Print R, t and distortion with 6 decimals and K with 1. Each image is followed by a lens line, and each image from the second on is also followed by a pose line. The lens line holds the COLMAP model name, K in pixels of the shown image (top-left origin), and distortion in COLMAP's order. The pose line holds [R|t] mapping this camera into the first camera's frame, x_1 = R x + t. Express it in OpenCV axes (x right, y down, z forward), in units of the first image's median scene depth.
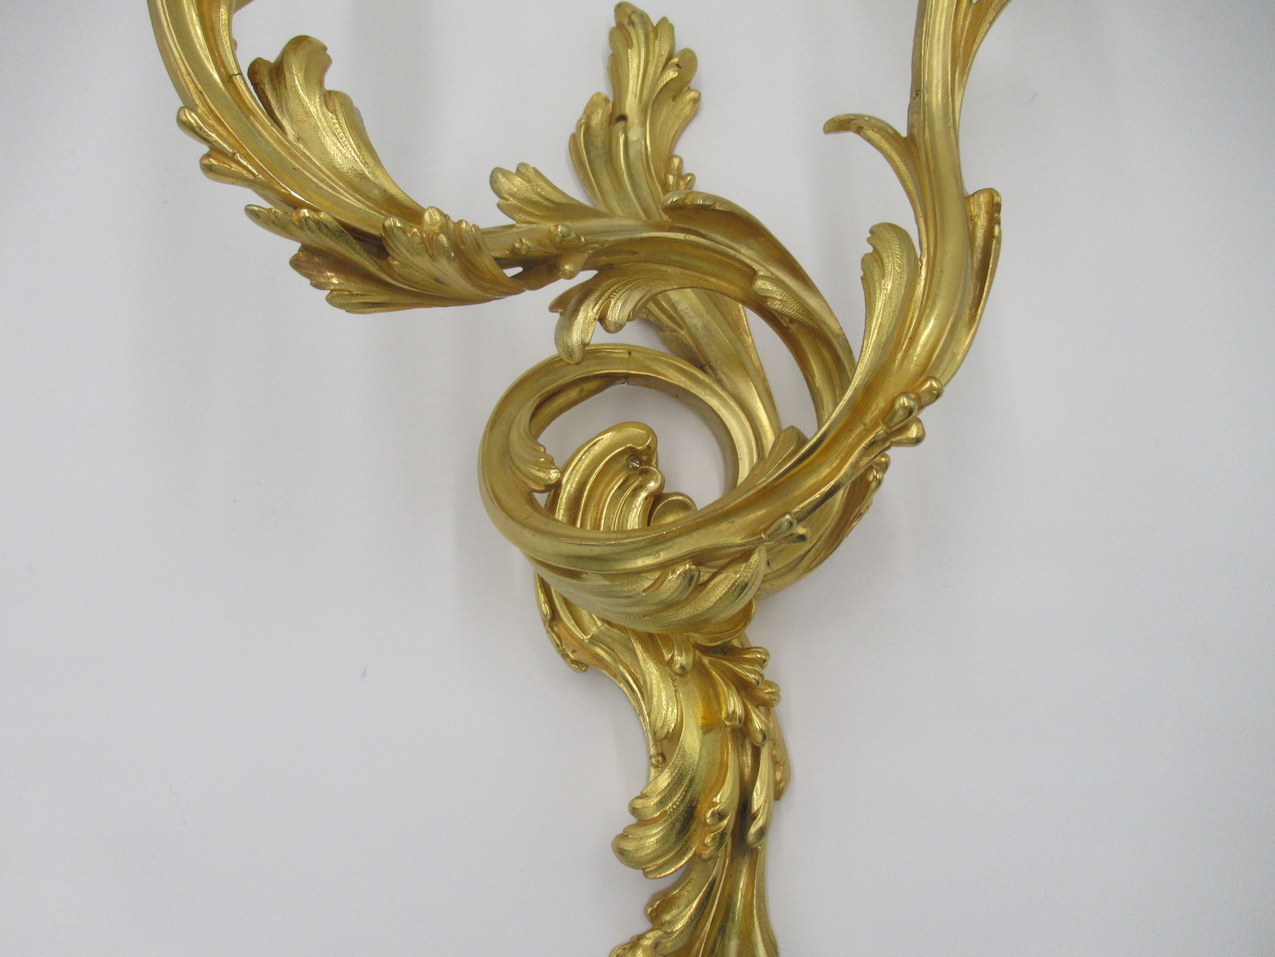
lens RADIAL K [[1033.3, 0, 644.6], [0, 1033.3, 501.9], [0, 0, 1]] dist [-0.010458, -0.003140]
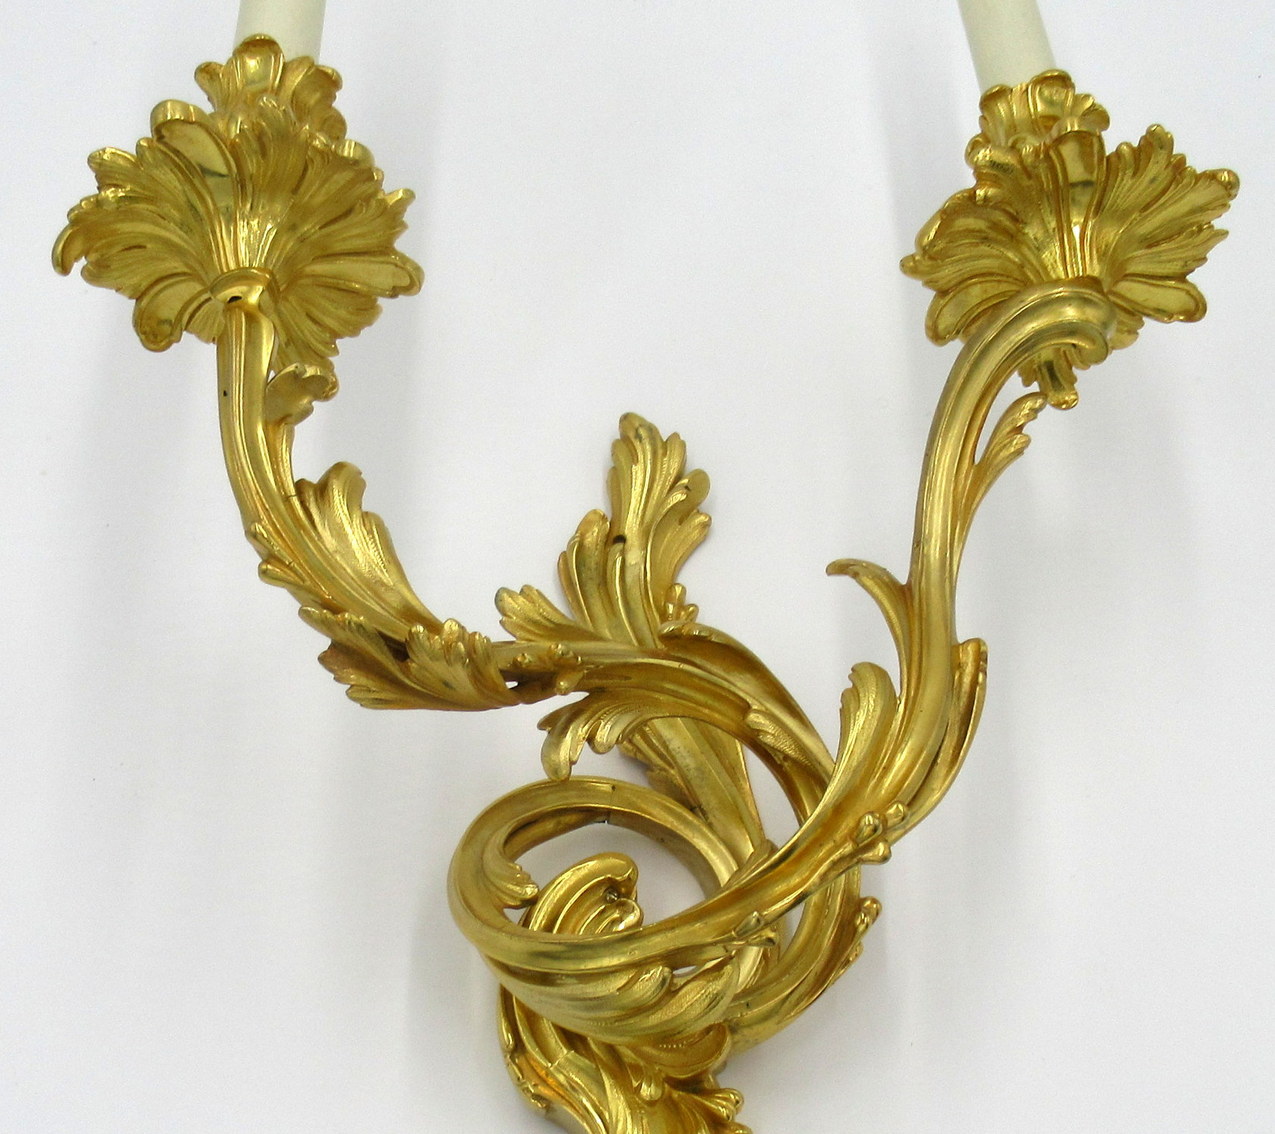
lens RADIAL K [[2674.8, 0, 681.3], [0, 2674.8, 569.1], [0, 0, 1]] dist [-0.099119, -0.129345]
pose [[0.997526, 0.067973, 0.017932, -0.011620], [-0.059040, 0.948526, -0.311147, 0.459809], [-0.038158, 0.309318, 0.950193, -1.486757]]
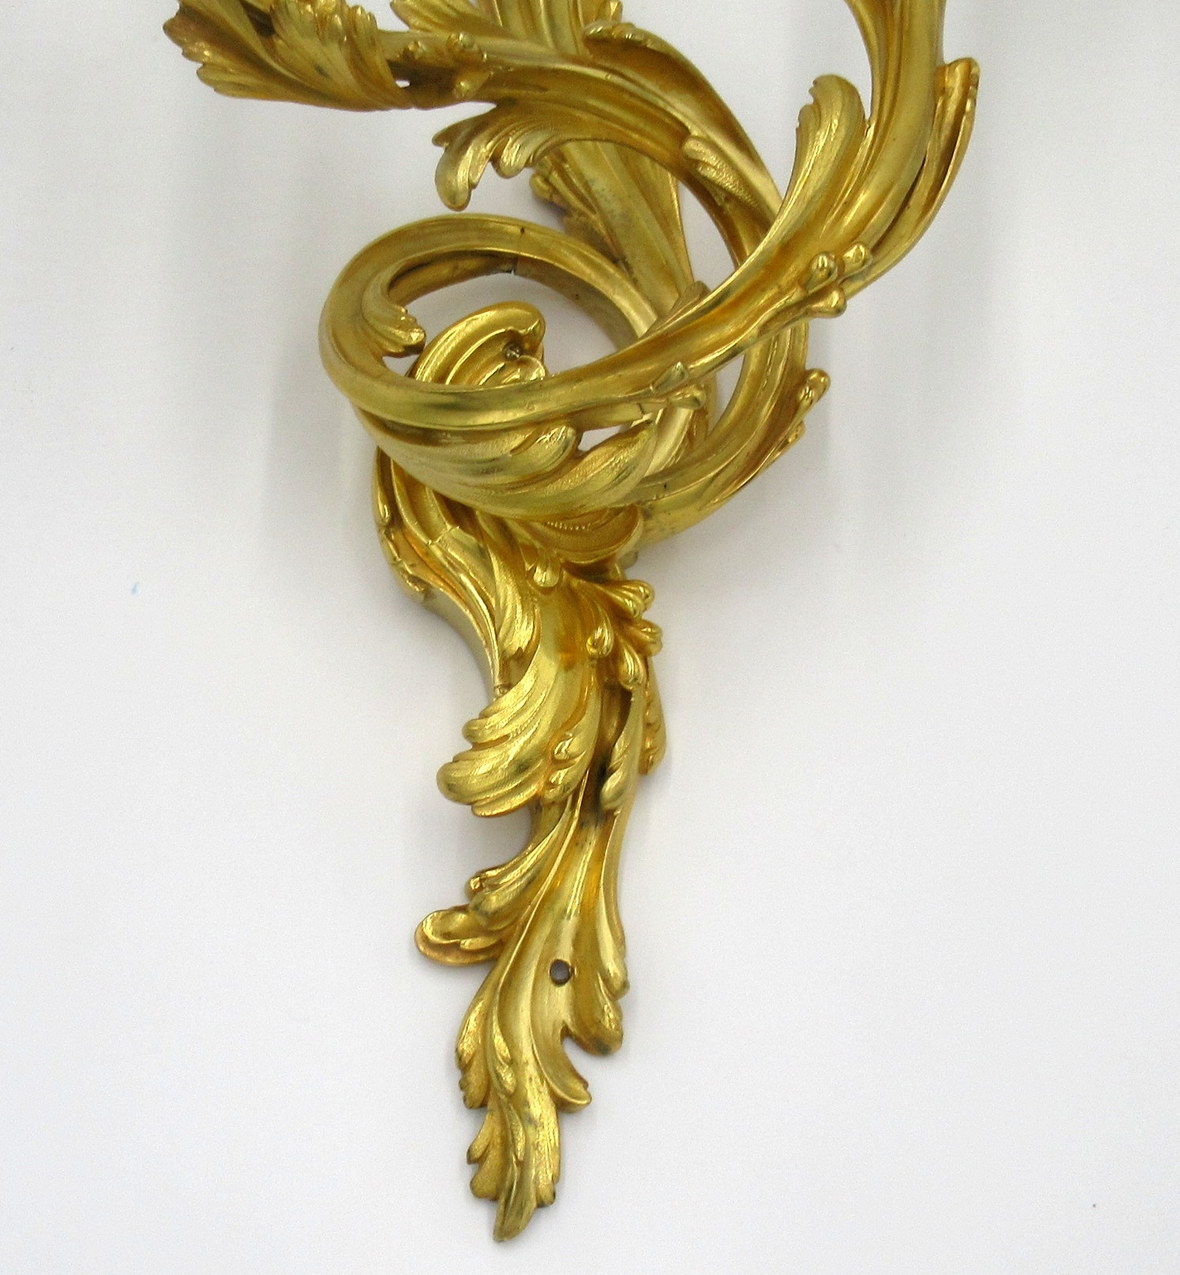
lens RADIAL K [[2660.2, 0, 590.3], [0, 2660.2, 858.0], [0, 0, 1]] dist [-0.022457, -0.018267]
pose [[0.993241, 0.112520, 0.028503, 0.036437], [-0.110516, 0.991802, -0.064142, 0.504341], [-0.035487, 0.060559, 0.997534, -1.086275]]
